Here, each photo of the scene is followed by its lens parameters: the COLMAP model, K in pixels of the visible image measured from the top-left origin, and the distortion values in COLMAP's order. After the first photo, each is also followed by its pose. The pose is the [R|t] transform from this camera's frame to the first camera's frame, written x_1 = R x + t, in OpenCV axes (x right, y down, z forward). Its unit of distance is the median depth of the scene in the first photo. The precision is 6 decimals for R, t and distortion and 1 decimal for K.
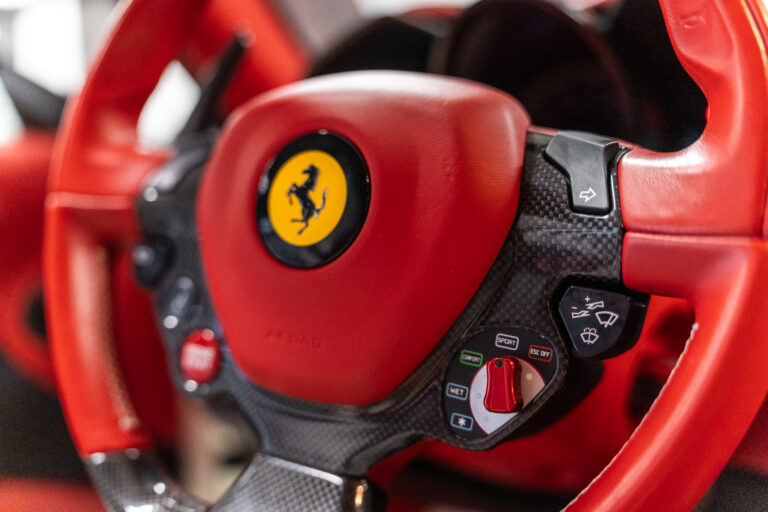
lens RADIAL K [[767.9, 0, 384.2], [0, 767.9, 253.5], [0, 0, 1]] dist [0.009421, 0.000000]
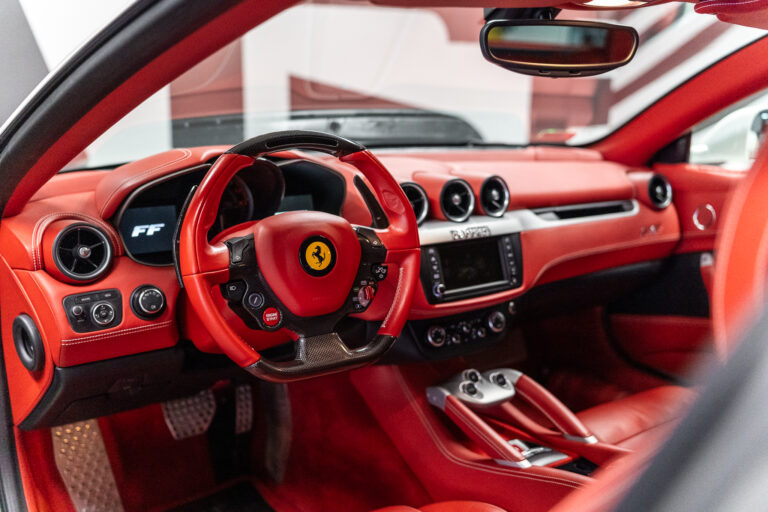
lens RADIAL K [[767.9, 0, 382.5], [0, 767.9, 253.0], [0, 0, 1]] dist [0.009421, 0.000000]
pose [[0.404307, -0.182144, 0.896303, -3.202032], [0.106099, 0.982694, 0.151841, -0.602796], [-0.908449, 0.033707, 0.416635, -0.705669]]
